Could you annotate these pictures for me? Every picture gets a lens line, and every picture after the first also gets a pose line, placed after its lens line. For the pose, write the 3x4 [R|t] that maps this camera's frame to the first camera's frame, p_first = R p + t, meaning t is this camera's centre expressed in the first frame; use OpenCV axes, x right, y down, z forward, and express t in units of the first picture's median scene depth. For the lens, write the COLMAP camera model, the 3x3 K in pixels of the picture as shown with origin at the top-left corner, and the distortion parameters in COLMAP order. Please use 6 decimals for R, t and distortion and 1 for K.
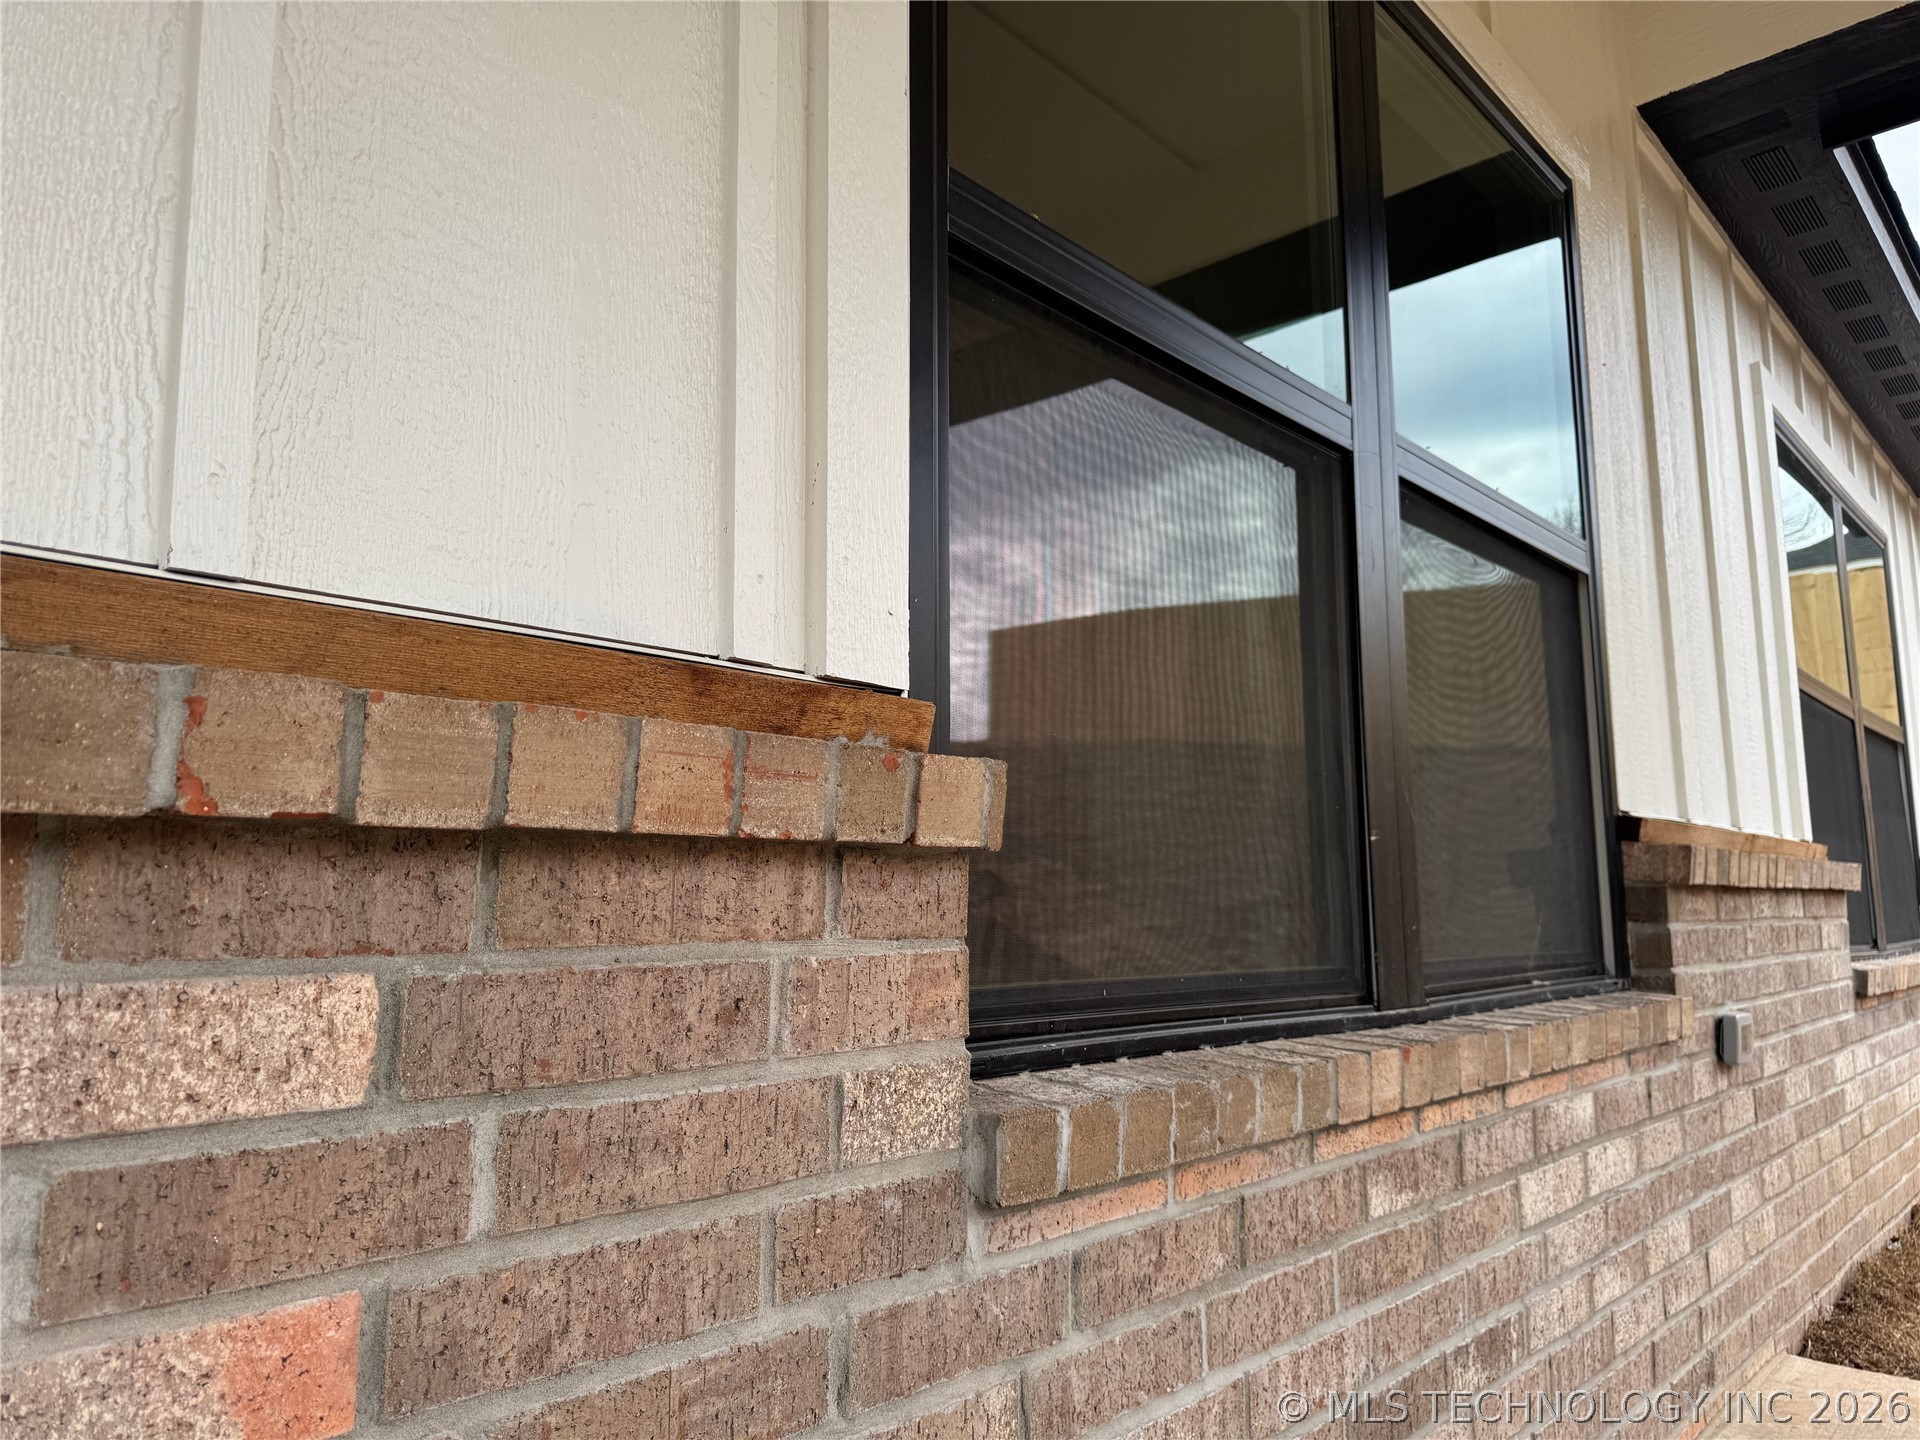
lens RADIAL K [[1368.3, 0, 960.0], [0, 1368.3, 720.0], [0, 0, 1]] dist [0.002512, -0.006567]
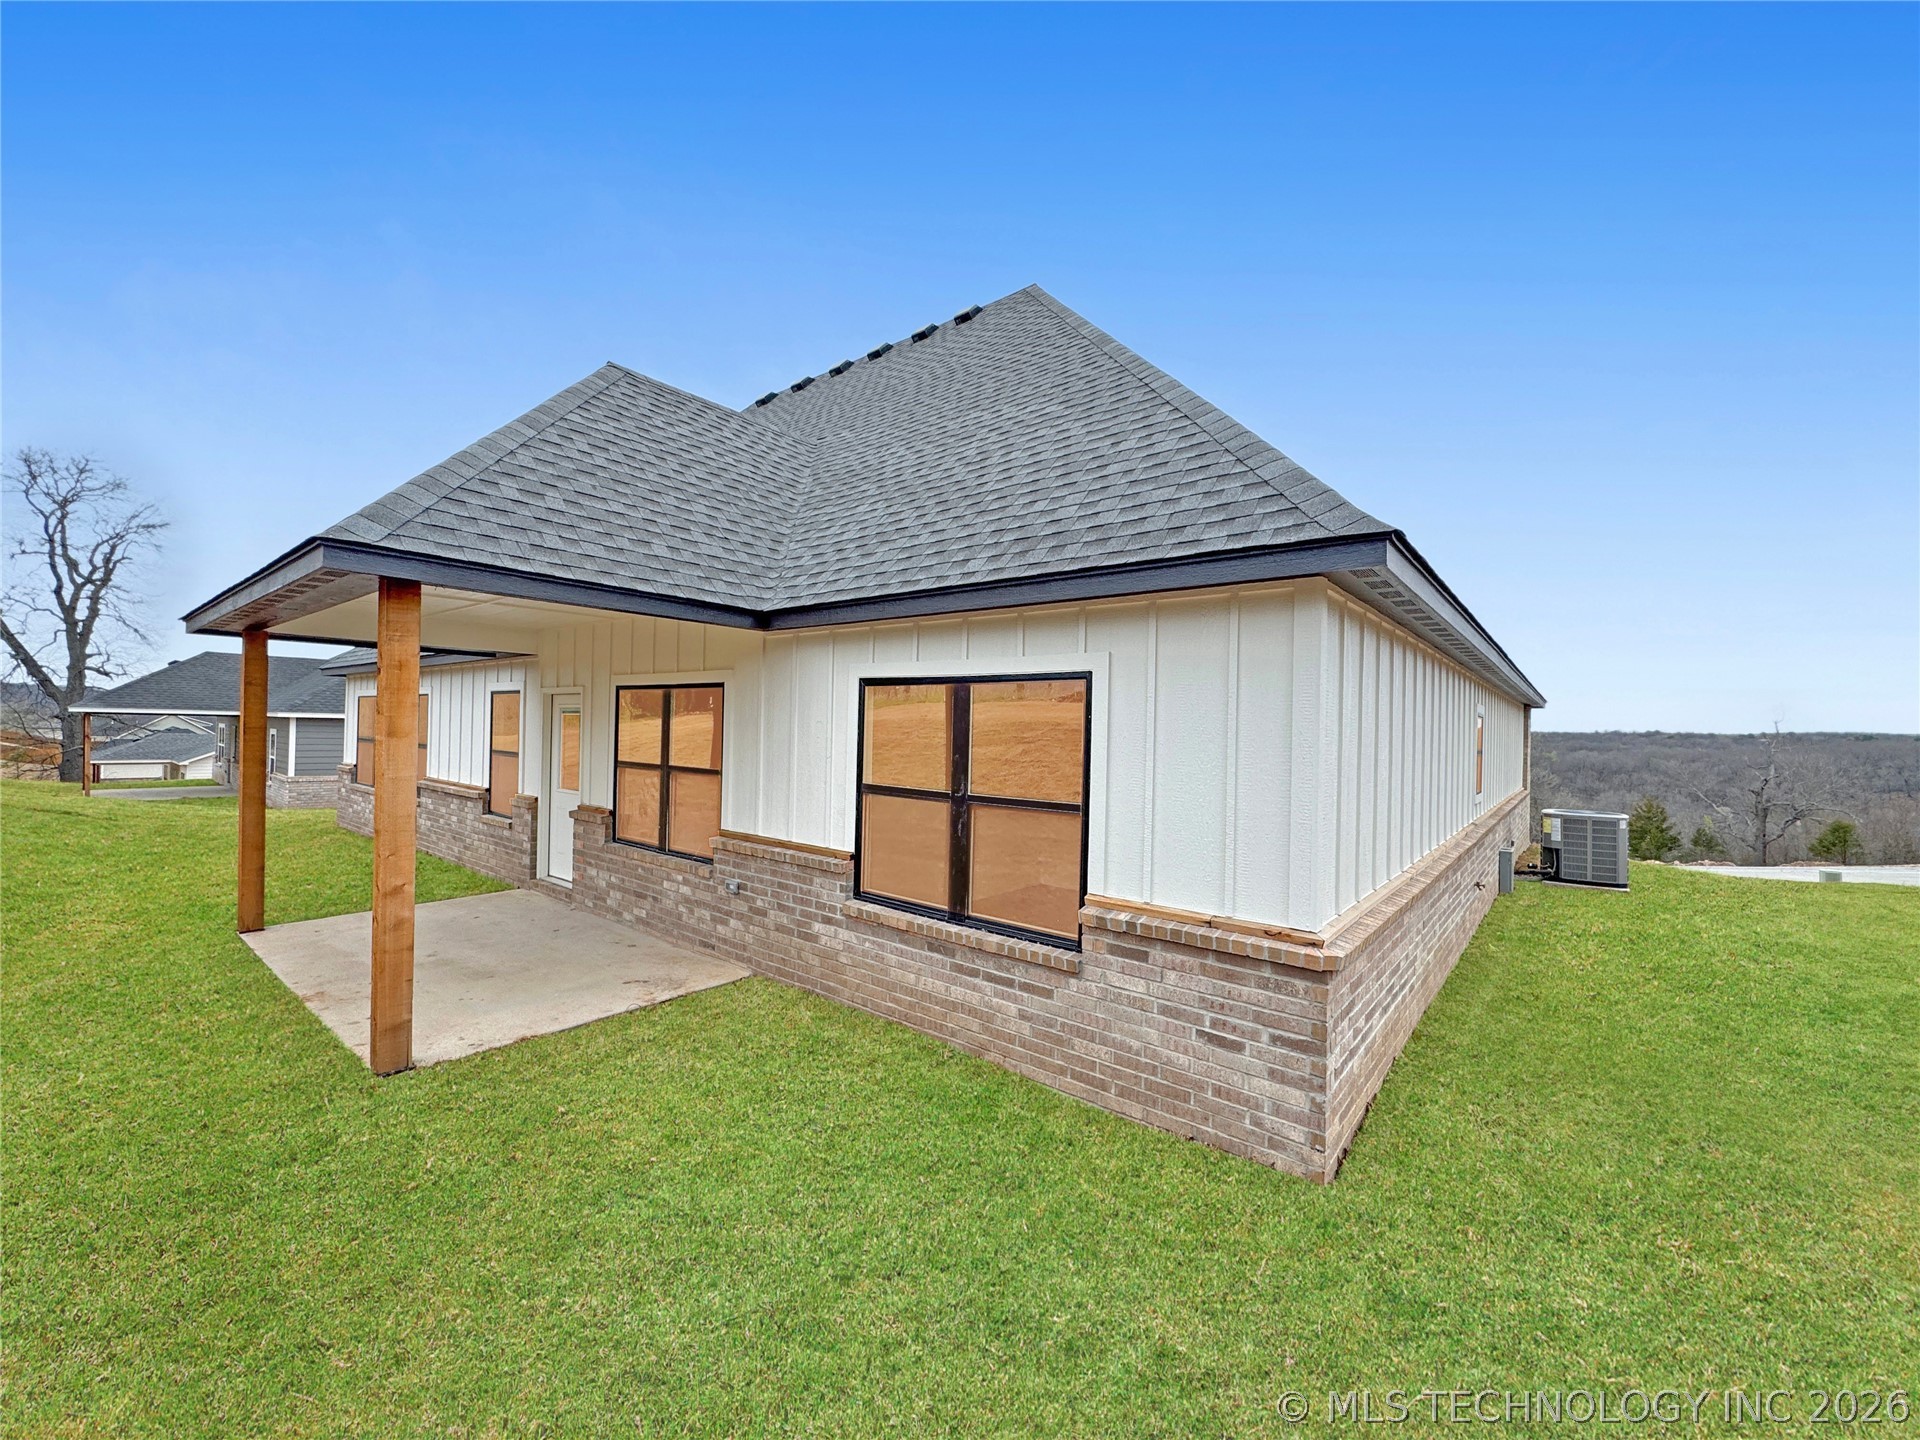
lens RADIAL K [[775.7, 0, 960.0], [0, 775.7, 720.0], [0, 0, 1]] dist [-0.002046, -0.000137]
pose [[0.043772, -0.000252, -0.999042, 6.567883], [0.118657, 0.992923, 0.004949, -0.447982], [0.991970, -0.118760, 0.043492, 3.647284]]
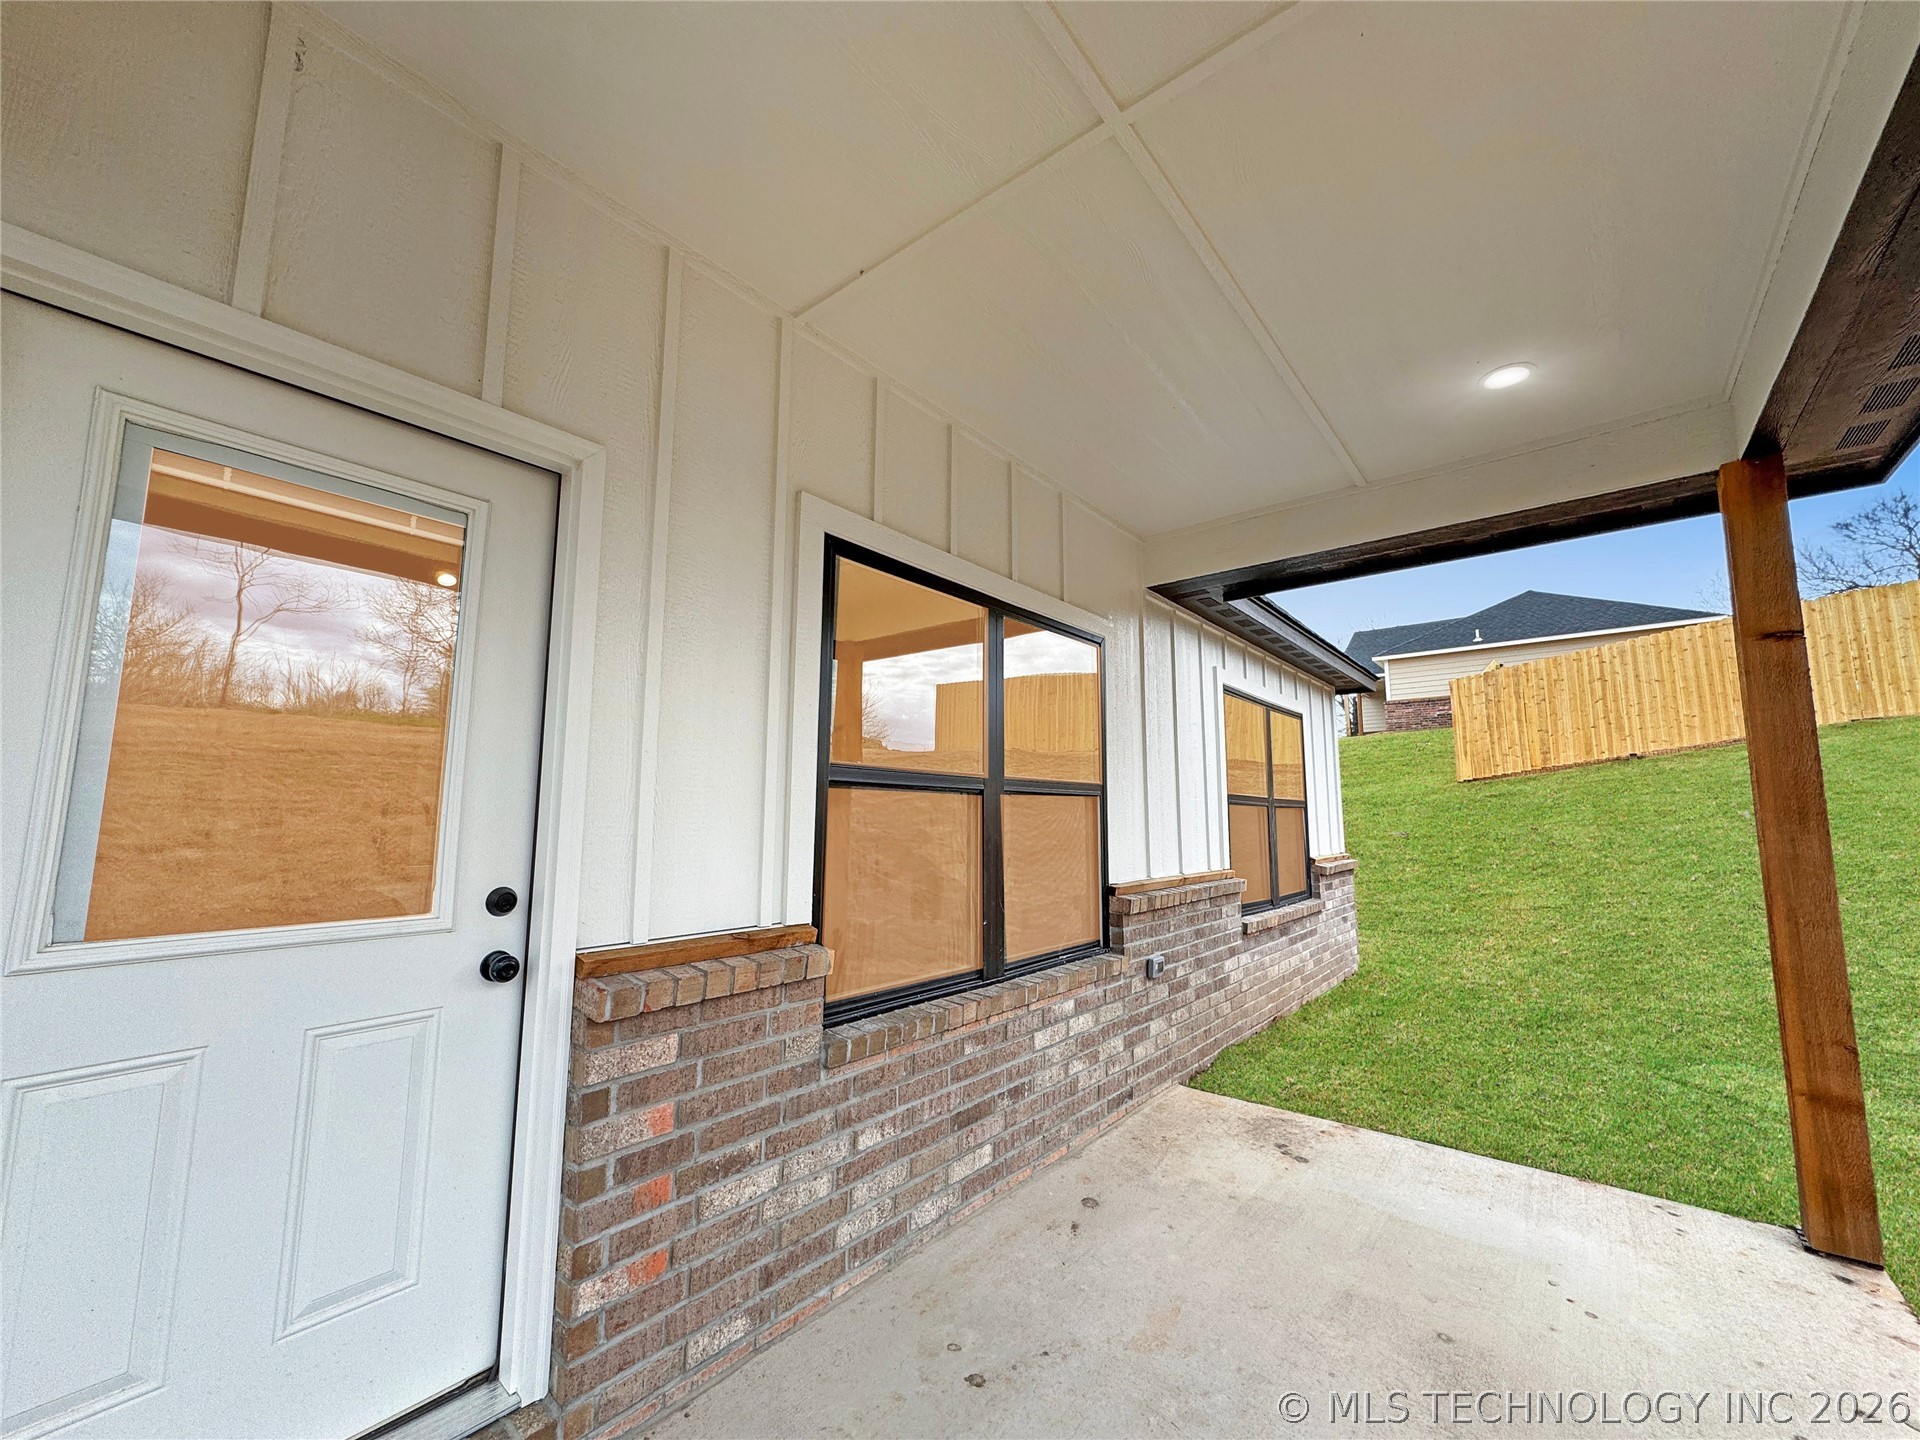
lens RADIAL K [[763.5, 0, 960.0], [0, 763.5, 720.0], [0, 0, 1]] dist [-0.001169, 0.000060]
pose [[0.998625, 0.017098, 0.049561, 0.236521], [-0.017721, 0.999769, 0.012161, -0.565907], [-0.049342, -0.013022, 0.998697, -0.994494]]
